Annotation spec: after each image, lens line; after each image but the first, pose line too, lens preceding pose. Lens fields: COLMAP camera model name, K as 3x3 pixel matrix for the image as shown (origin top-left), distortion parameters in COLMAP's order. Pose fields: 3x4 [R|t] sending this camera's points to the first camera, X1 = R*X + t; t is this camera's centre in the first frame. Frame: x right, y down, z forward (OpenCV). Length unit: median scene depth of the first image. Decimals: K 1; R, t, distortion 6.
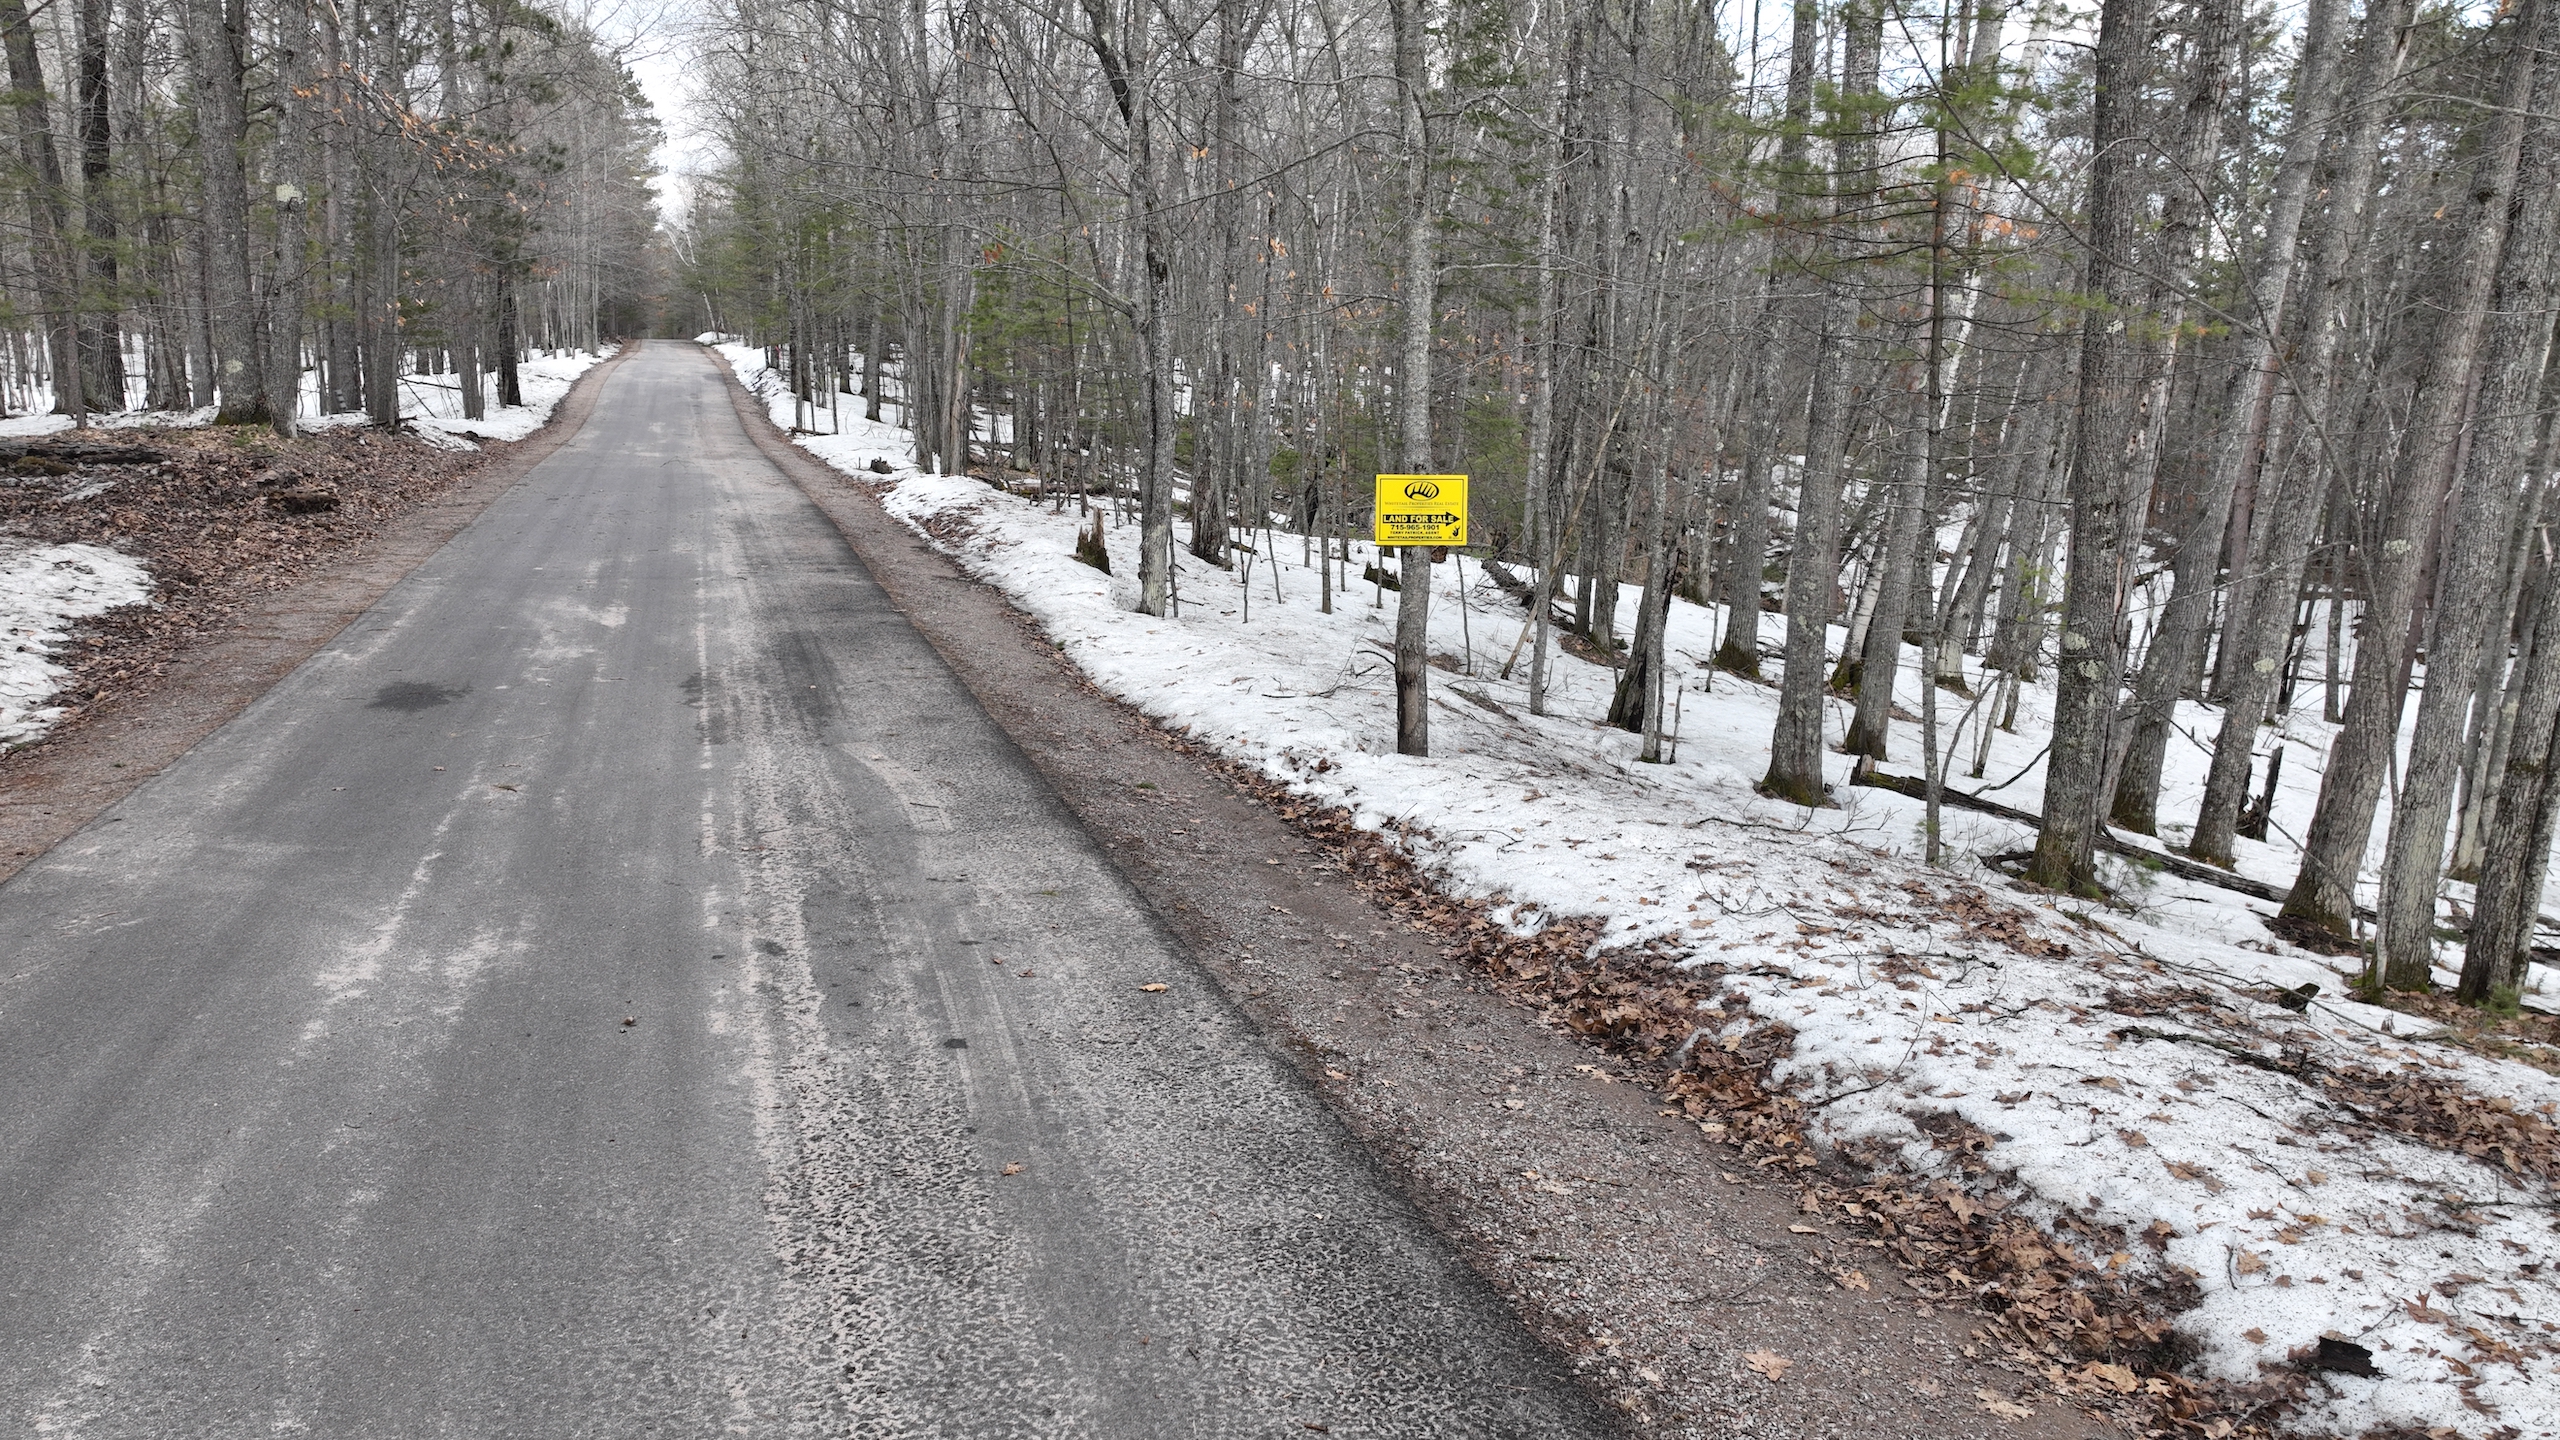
lens RADIAL K [[1792.6, 0, 1278.5], [0, 1792.6, 720.3], [0, 0, 1]] dist [-0.000529, 0.000055]
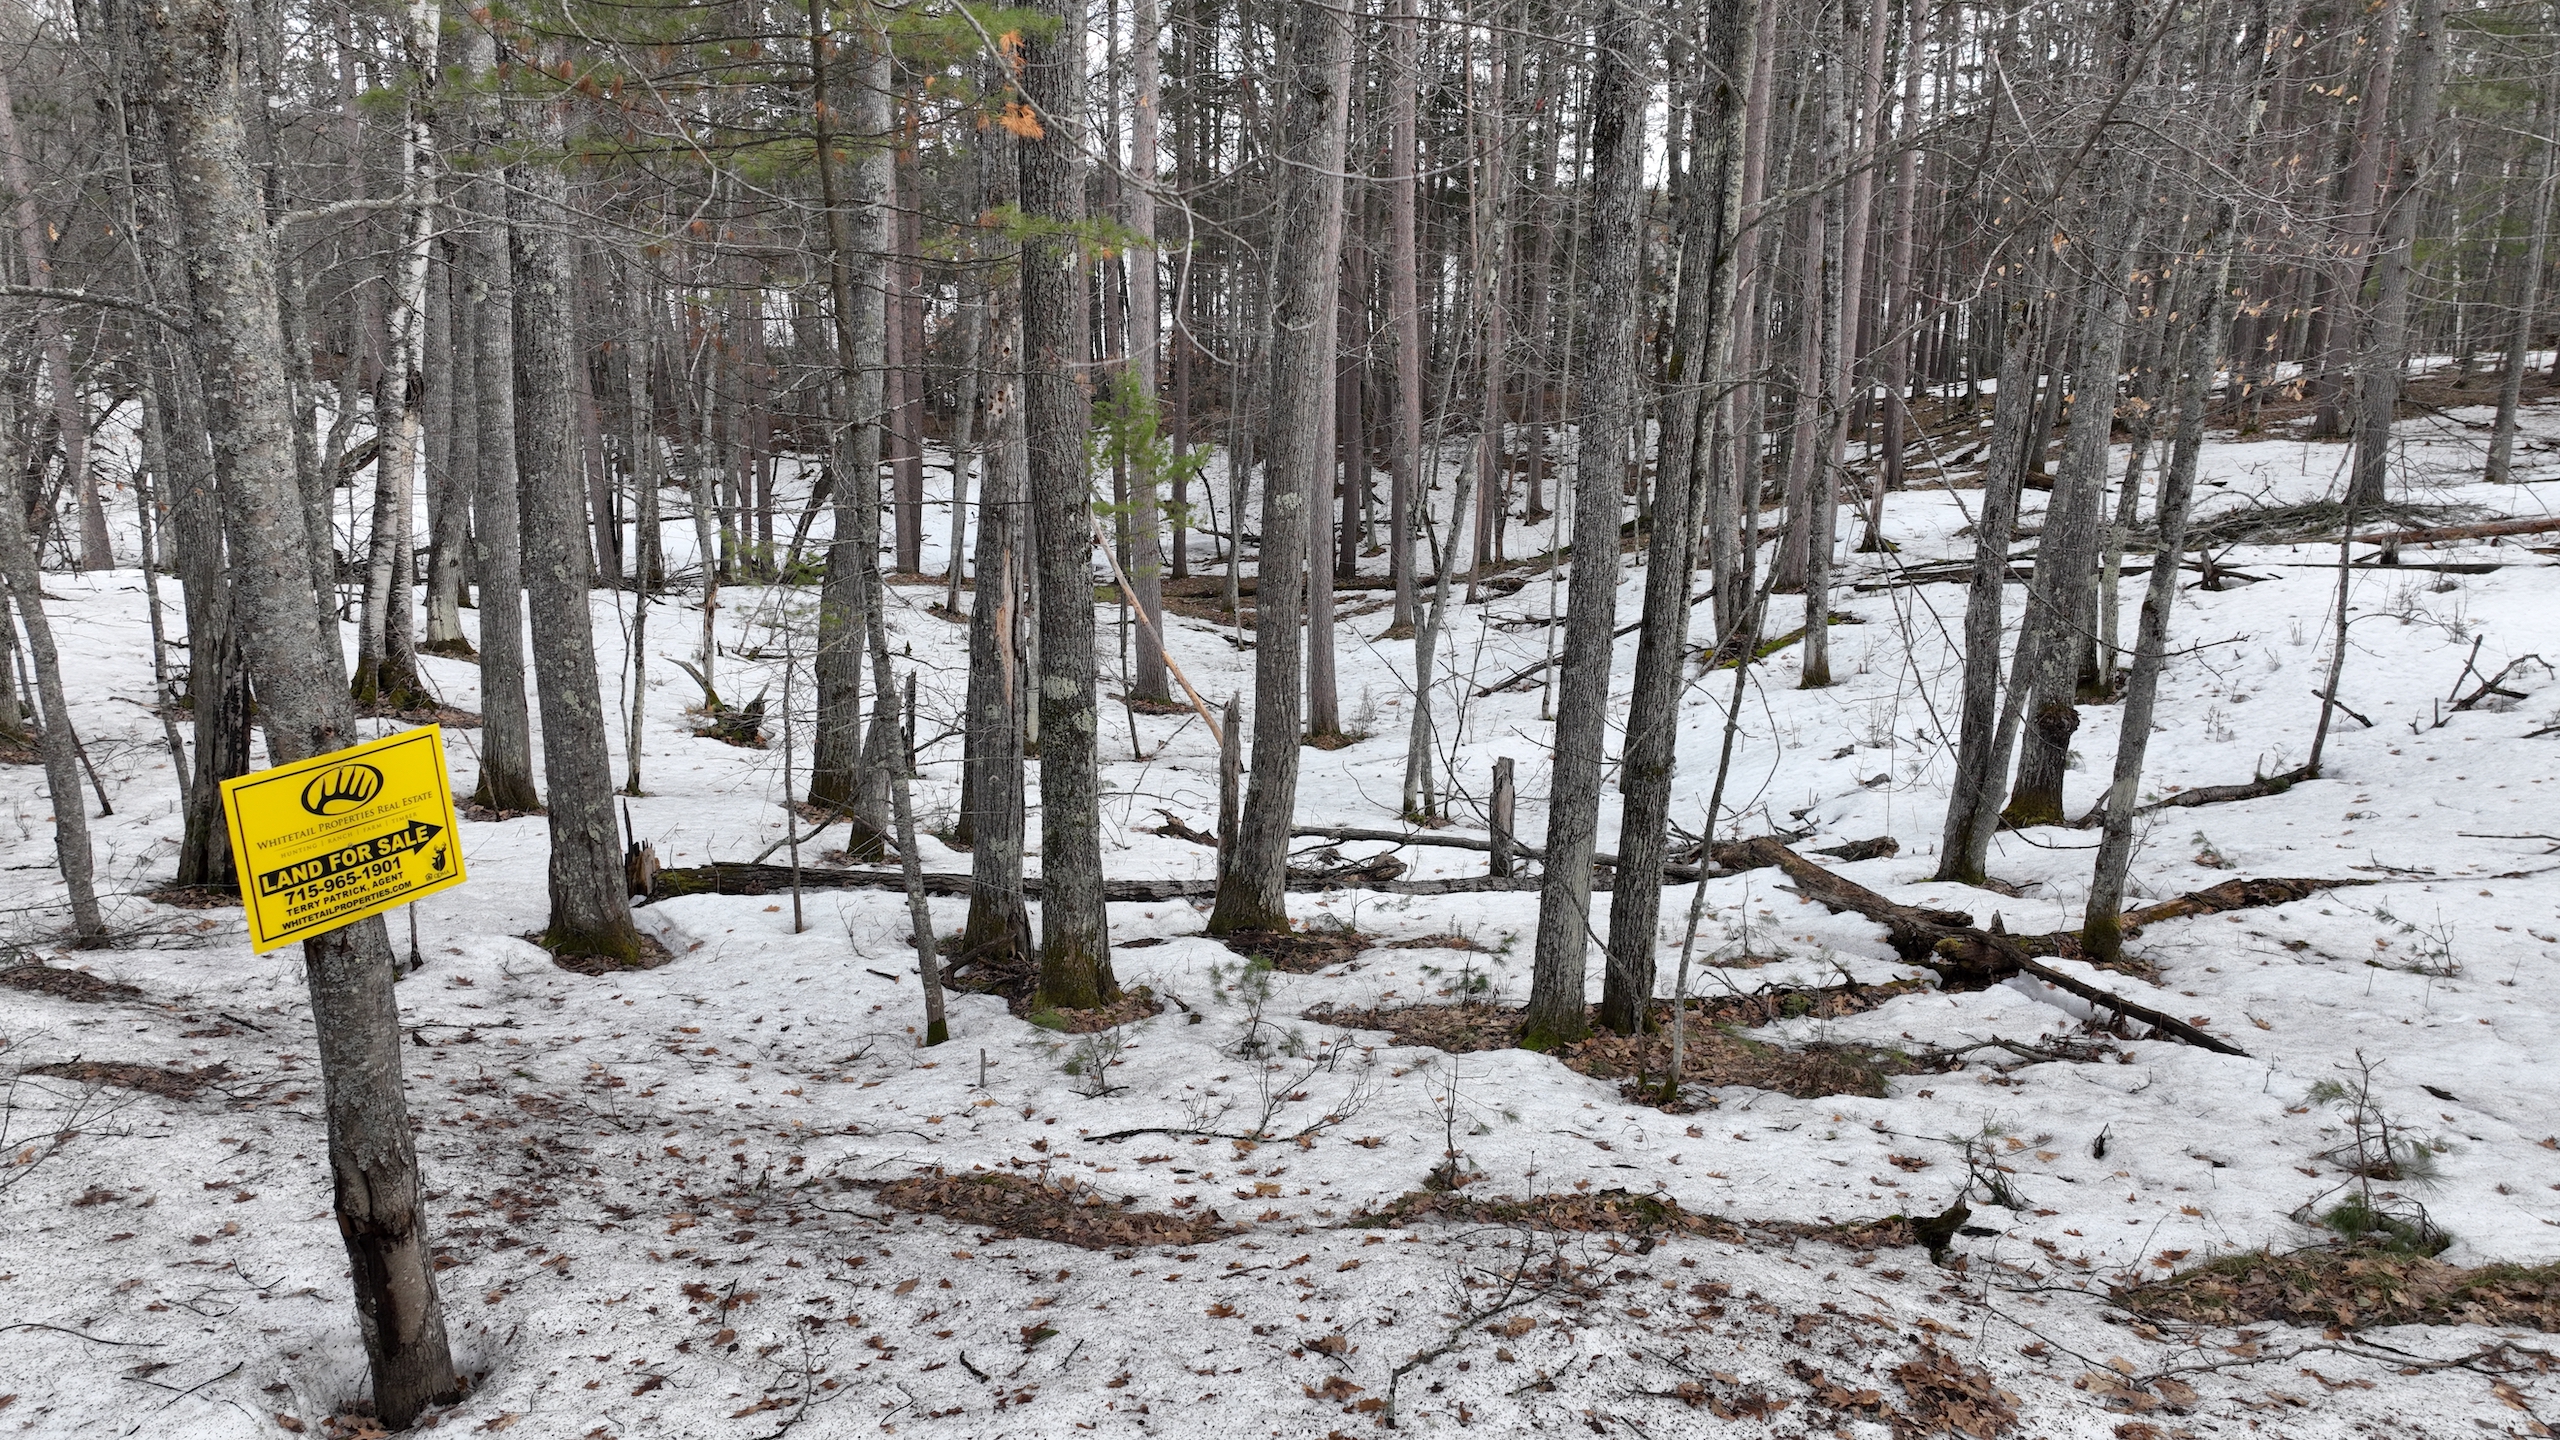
lens RADIAL K [[1792.6, 0, 1278.3], [0, 1792.6, 726.9], [0, 0, 1]] dist [-0.000529, 0.000055]
pose [[0.587269, -0.233824, 0.774882, -0.085399], [0.158722, 0.972044, 0.173026, -0.147037], [-0.793676, 0.021378, 0.607964, 0.491765]]
